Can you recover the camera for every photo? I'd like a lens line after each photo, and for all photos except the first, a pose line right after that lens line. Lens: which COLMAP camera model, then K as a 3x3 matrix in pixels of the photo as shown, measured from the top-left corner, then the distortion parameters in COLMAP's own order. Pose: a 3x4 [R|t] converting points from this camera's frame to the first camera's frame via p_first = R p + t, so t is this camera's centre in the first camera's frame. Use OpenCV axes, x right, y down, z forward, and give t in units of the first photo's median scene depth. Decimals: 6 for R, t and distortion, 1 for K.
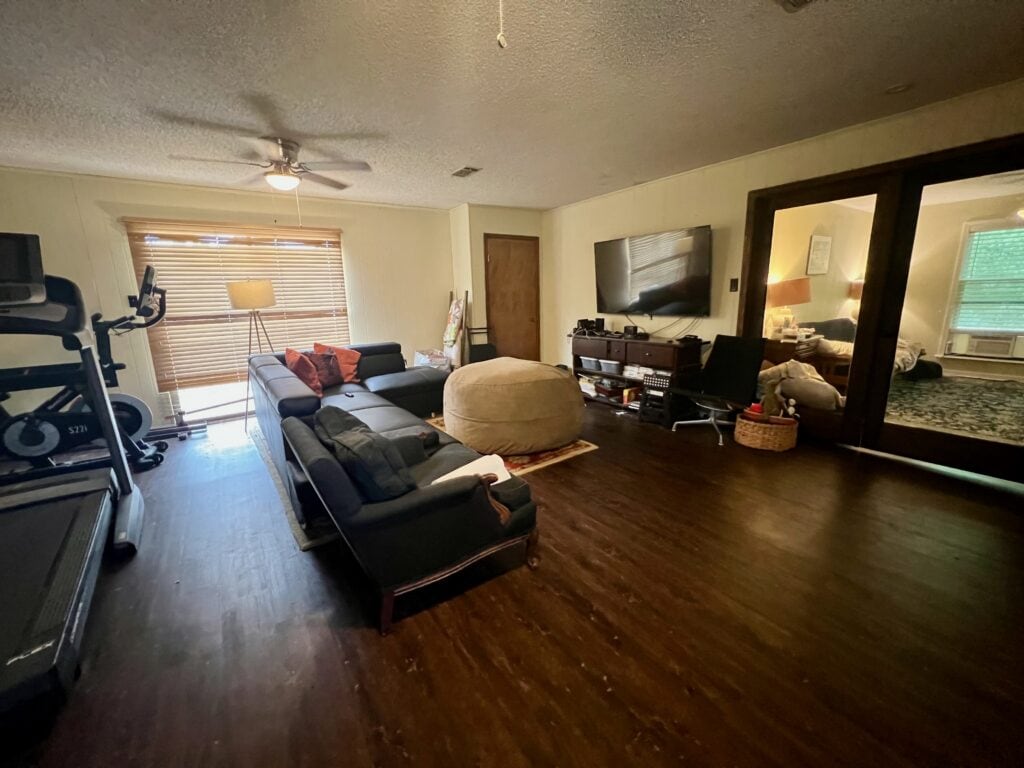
lens RADIAL K [[412.2, 0, 507.6], [0, 412.2, 384.4], [0, 0, 1]] dist [0.002081, -0.000602]
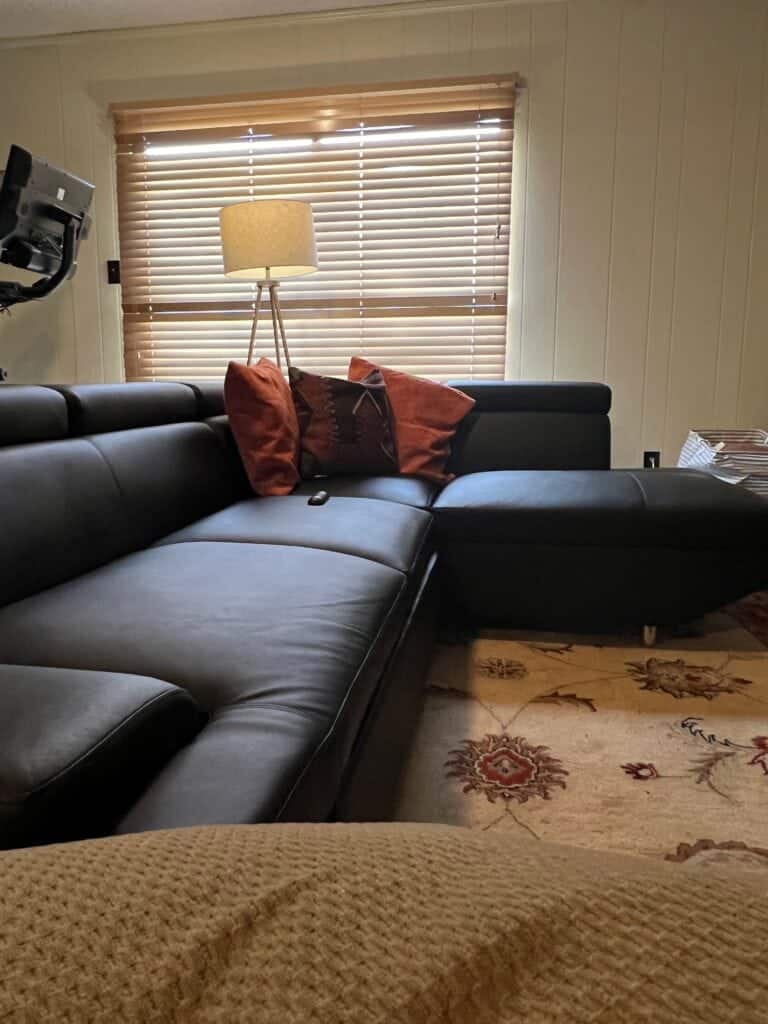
lens RADIAL K [[756.3, 0, 373.6], [0, 756.3, 507.2], [0, 0, 1]] dist [0.000739, -0.003521]
pose [[0.713751, 0.143568, -0.685527, 0.021576], [-0.171628, 0.984777, 0.027545, 0.008183], [0.679046, 0.097995, 0.727526, 0.507857]]
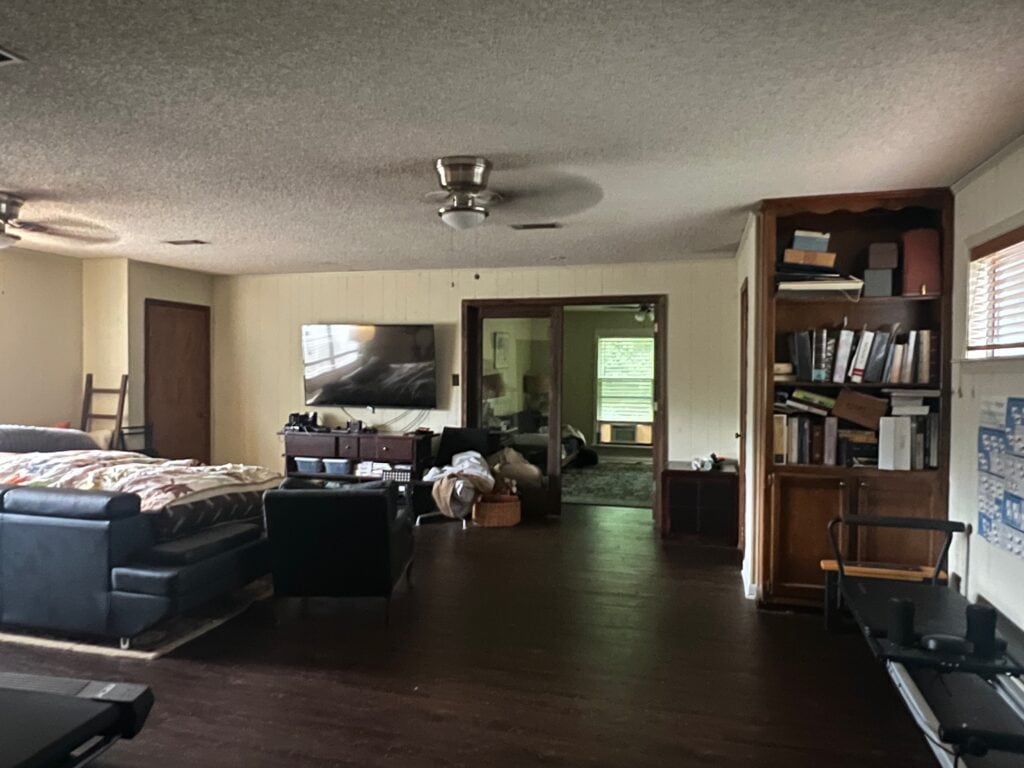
lens RADIAL K [[708.5, 0, 509.3], [0, 708.5, 388.6], [0, 0, 1]] dist [0.002921, -0.001469]
pose [[0.764899, 0.017691, 0.643907, -0.452728], [0.108644, 0.981759, -0.156031, 0.070633], [-0.634922, 0.189305, 0.749025, -0.394881]]
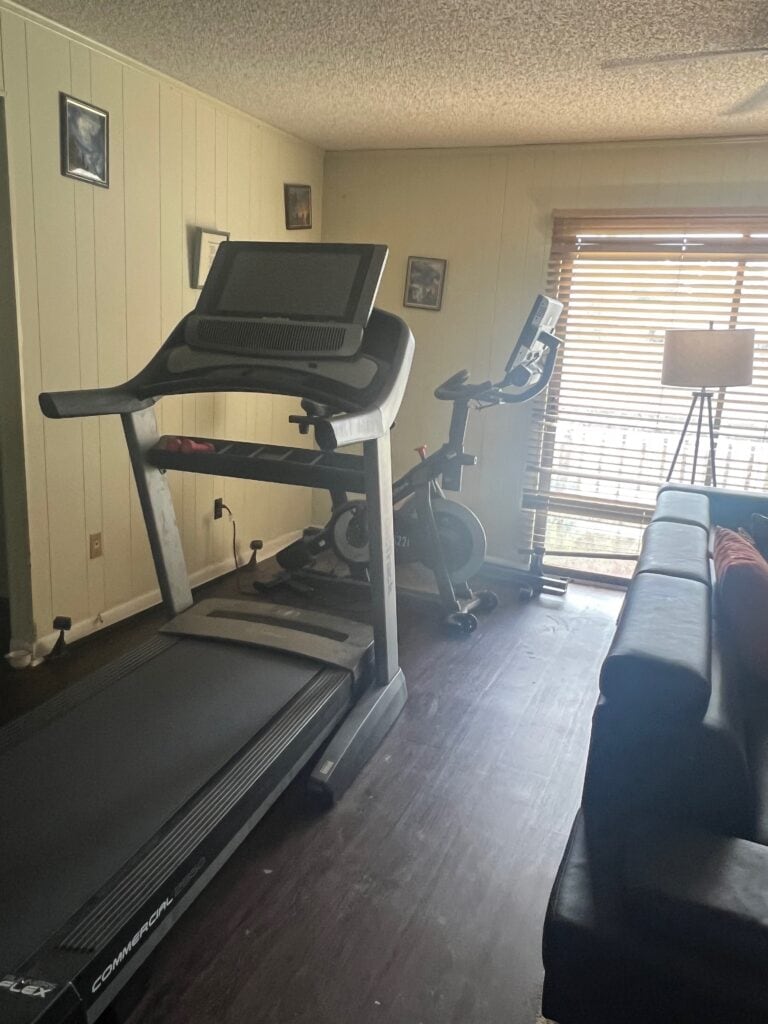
lens RADIAL K [[756.3, 0, 371.3], [0, 756.3, 526.6], [0, 0, 1]] dist [0.000739, -0.003521]
pose [[0.520548, 0.269053, -0.810333, -0.066337], [-0.250986, 0.955343, 0.155970, -0.067289], [0.816110, 0.122193, 0.564831, 0.204072]]
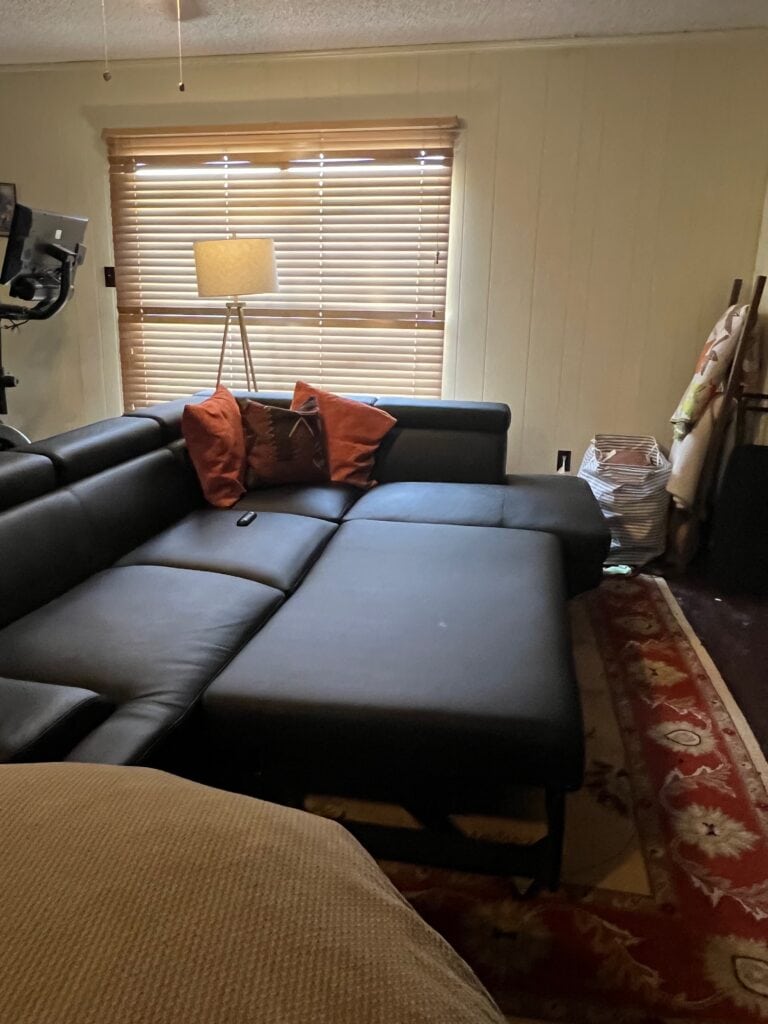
lens RADIAL K [[756.3, 0, 375.8], [0, 756.3, 510.5], [0, 0, 1]] dist [0.000739, -0.003521]
pose [[0.691228, 0.232118, -0.684343, 0.169615], [-0.192831, 0.971916, 0.134887, -0.085999], [0.696434, 0.038725, 0.716575, 0.452759]]
